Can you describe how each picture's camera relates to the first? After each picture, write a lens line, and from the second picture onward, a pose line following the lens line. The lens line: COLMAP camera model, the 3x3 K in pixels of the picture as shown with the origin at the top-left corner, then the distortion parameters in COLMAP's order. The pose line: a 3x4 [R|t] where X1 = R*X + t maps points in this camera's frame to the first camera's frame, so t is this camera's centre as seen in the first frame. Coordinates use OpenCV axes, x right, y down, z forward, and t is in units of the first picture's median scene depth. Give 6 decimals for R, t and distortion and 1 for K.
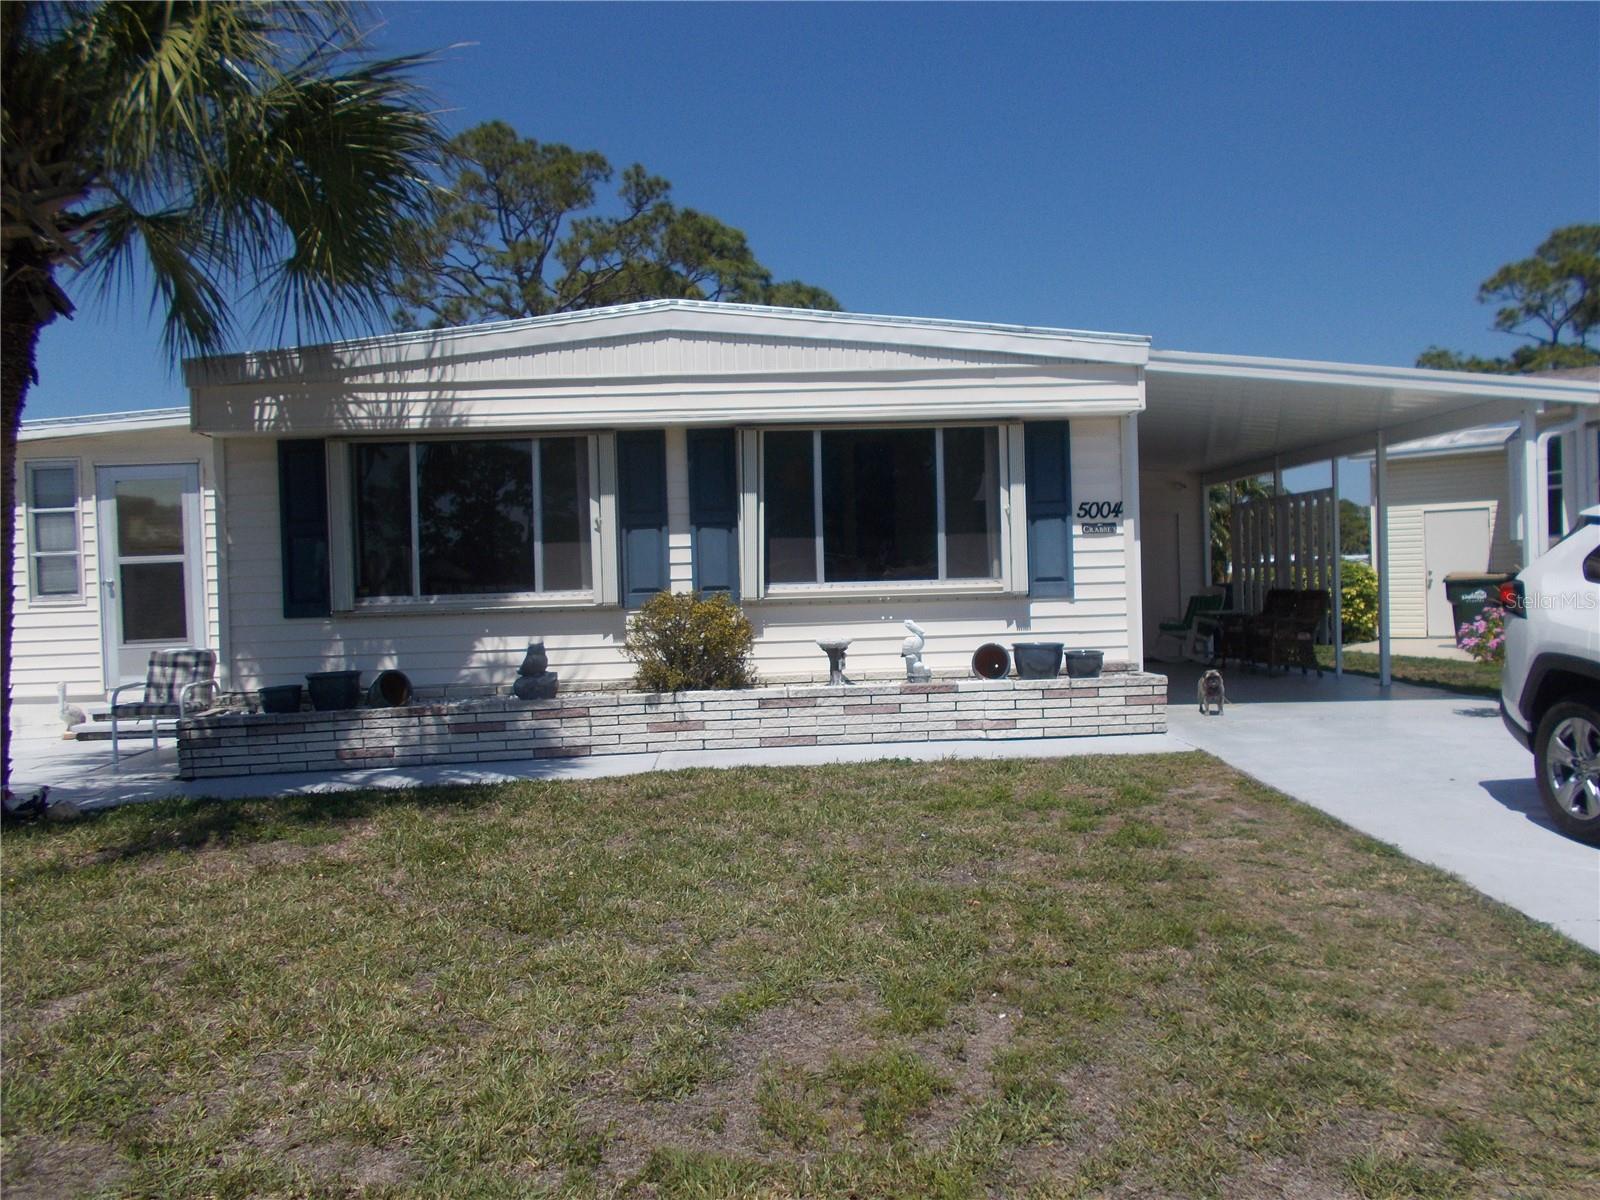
lens RADIAL K [[1240.4, 0, 803.0], [0, 1240.4, 601.4], [0, 0, 1]] dist [-0.026079, 0.110436]
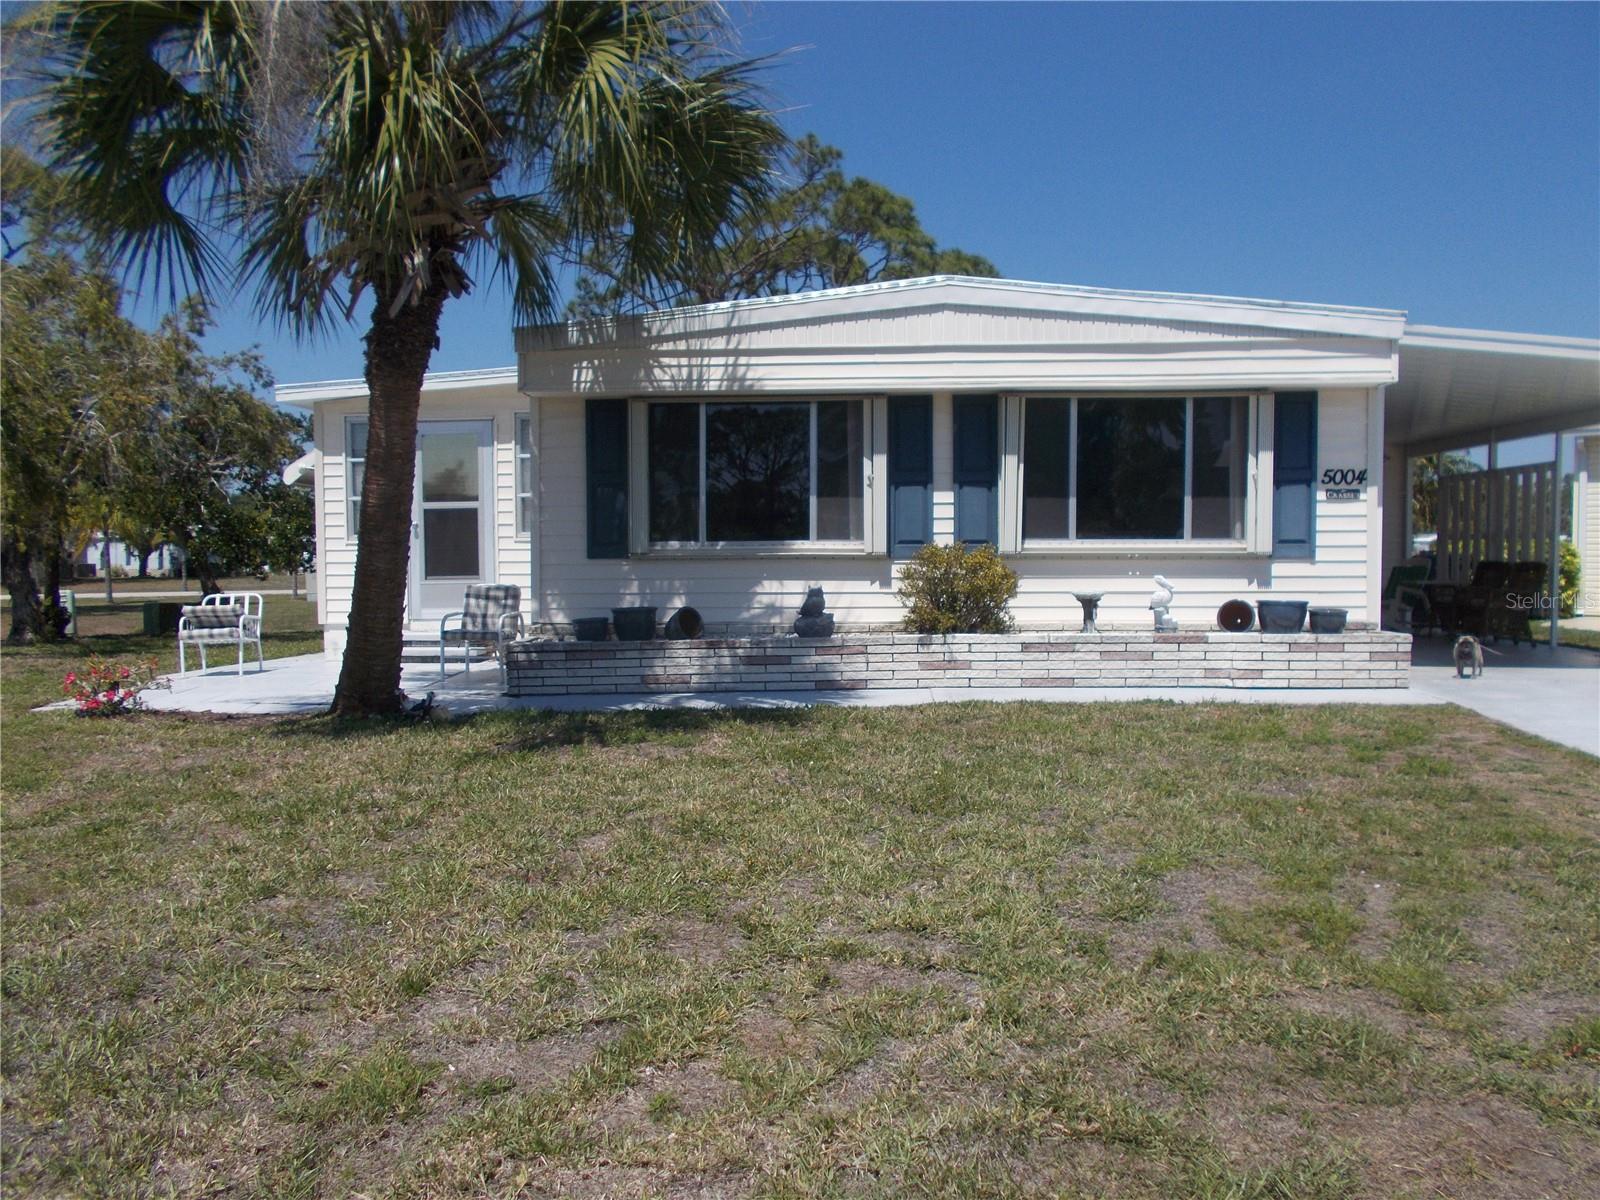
lens RADIAL K [[1241.1, 0, 796.1], [0, 1241.1, 601.7], [0, 0, 1]] dist [0.007094, -0.005319]
pose [[0.994593, 0.030265, -0.099341, -0.120298], [-0.027667, 0.999241, 0.027425, 0.016824], [0.100095, -0.024528, 0.994675, -0.105810]]
